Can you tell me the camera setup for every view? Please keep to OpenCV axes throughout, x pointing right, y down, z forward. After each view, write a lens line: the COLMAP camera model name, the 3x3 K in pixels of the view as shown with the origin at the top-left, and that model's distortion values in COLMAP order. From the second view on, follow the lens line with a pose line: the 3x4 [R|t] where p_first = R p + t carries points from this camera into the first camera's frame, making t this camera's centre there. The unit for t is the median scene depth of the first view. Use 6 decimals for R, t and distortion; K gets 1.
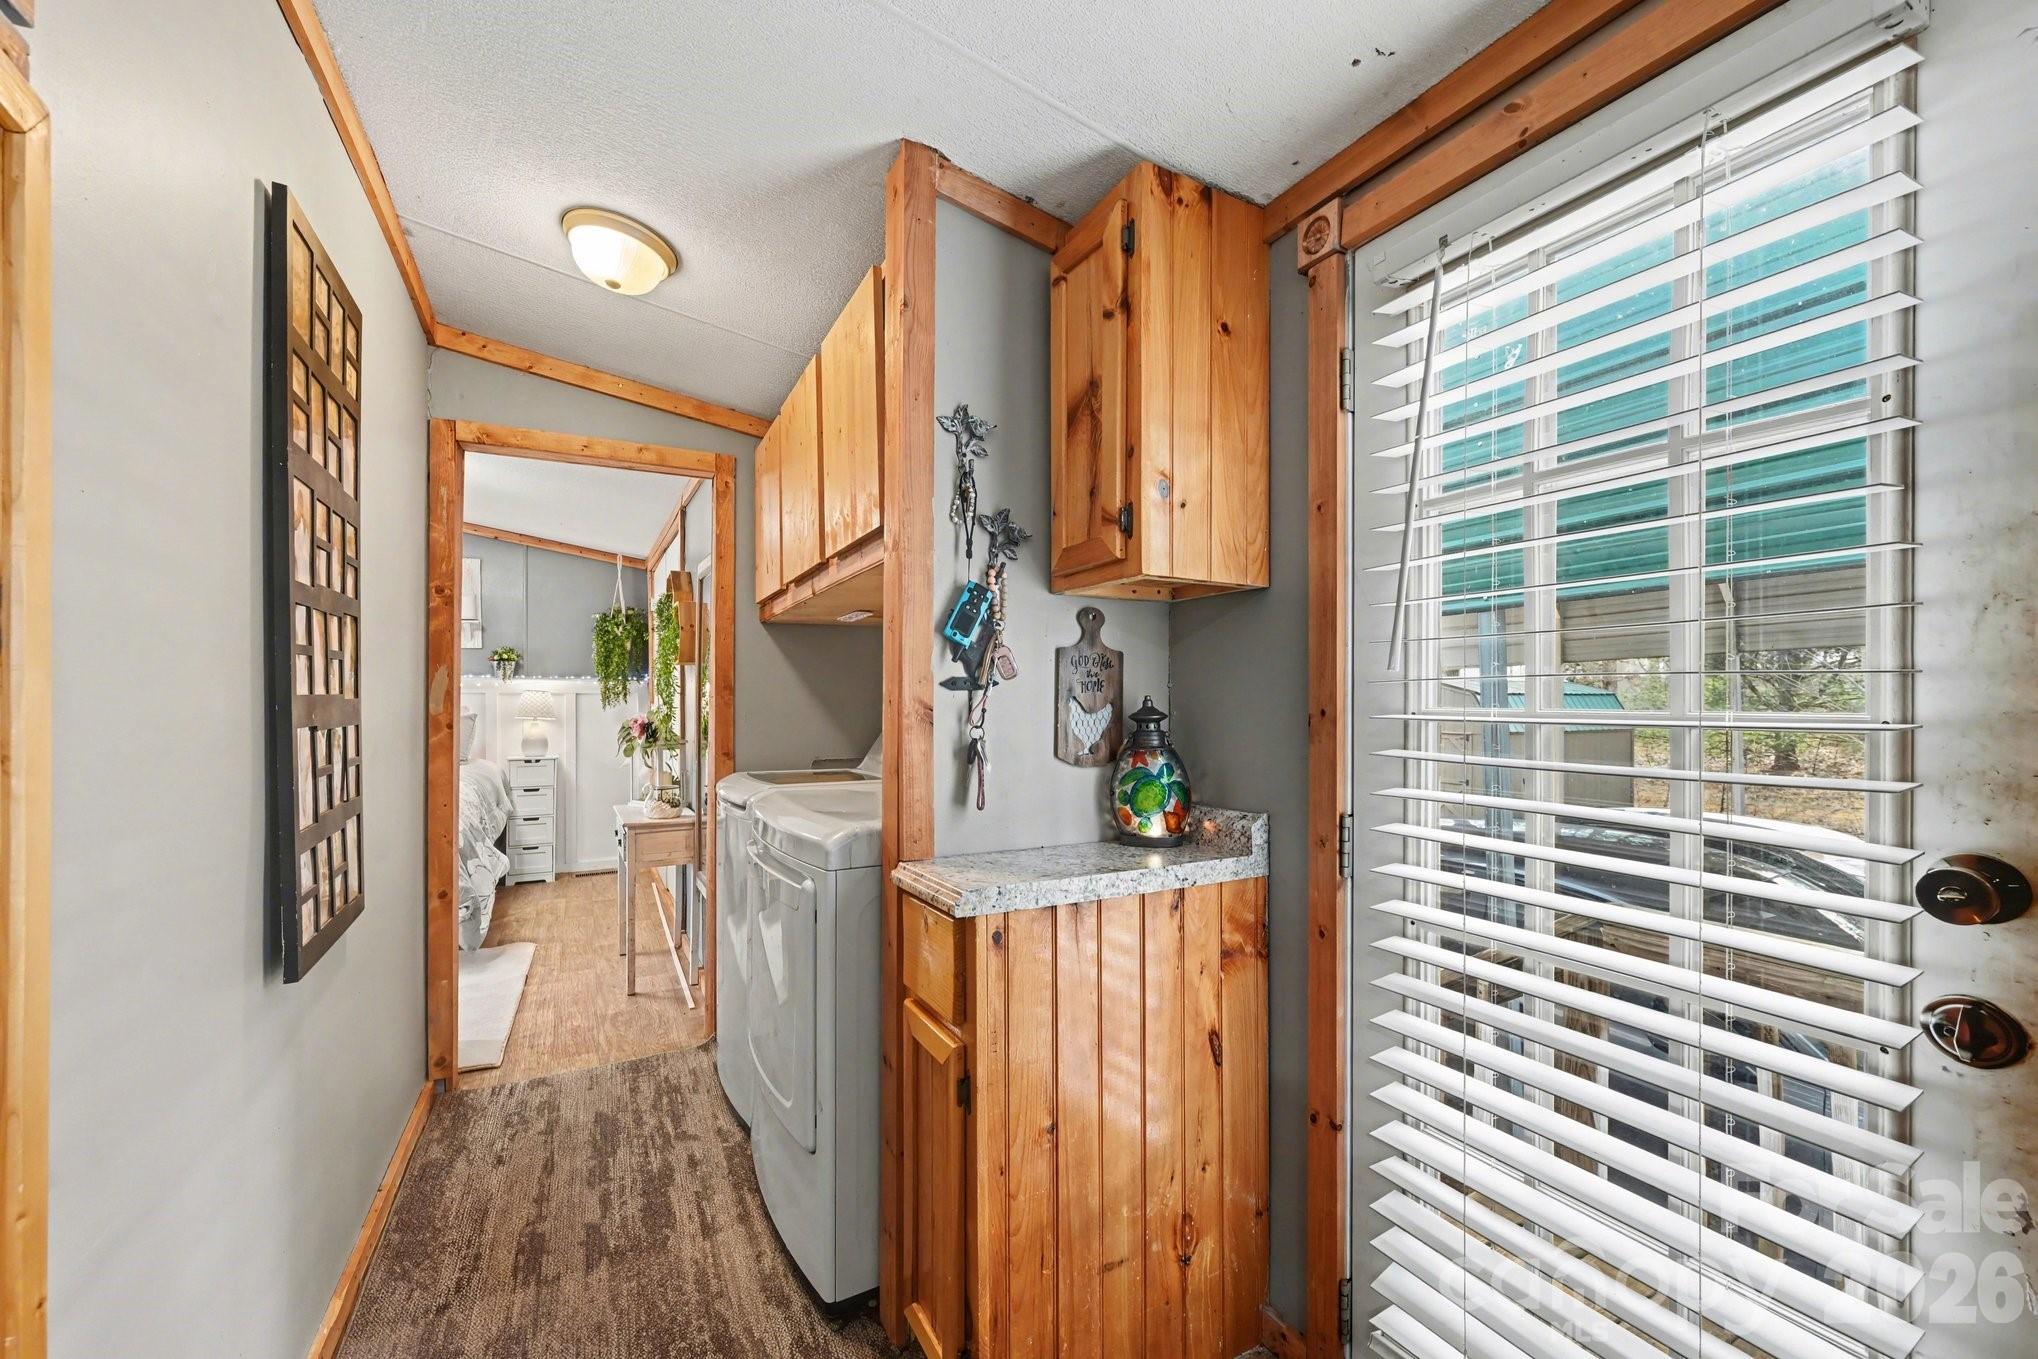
lens RADIAL K [[832.3, 0, 1018.4], [0, 832.3, 703.1], [0, 0, 1]] dist [0.000064, 0.000140]
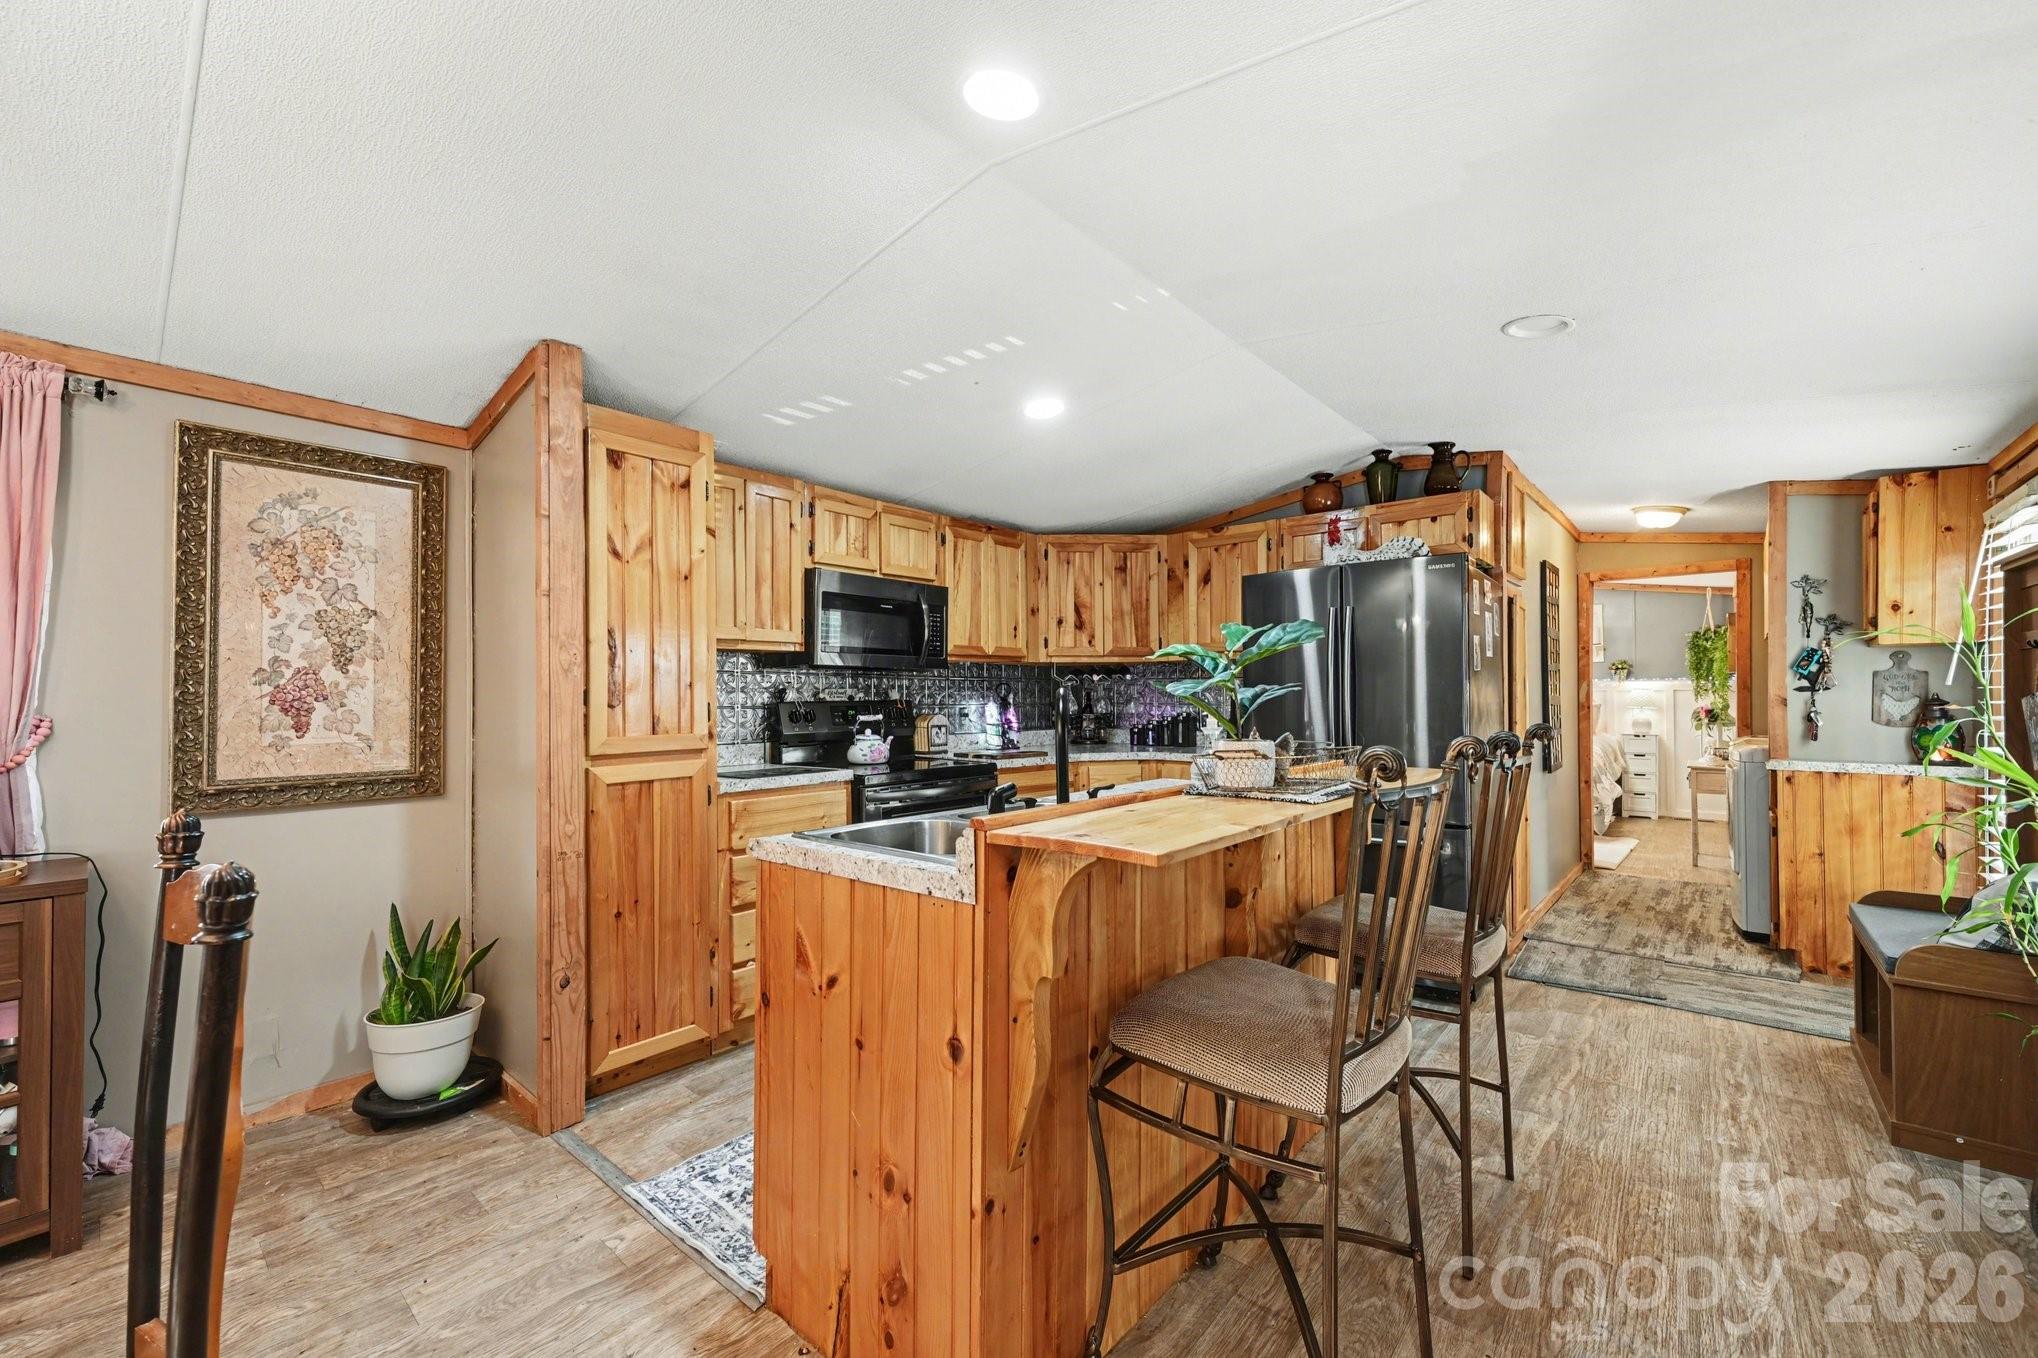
lens RADIAL K [[797.0, 0, 1022.0], [0, 797.0, 695.6], [0, 0, 1]] dist [-0.000870, 0.000021]
pose [[0.355909, -0.006534, -0.934498, 1.205945], [0.005055, 0.999974, -0.005066, -0.003786], [0.934507, -0.002921, 0.355933, -1.840225]]
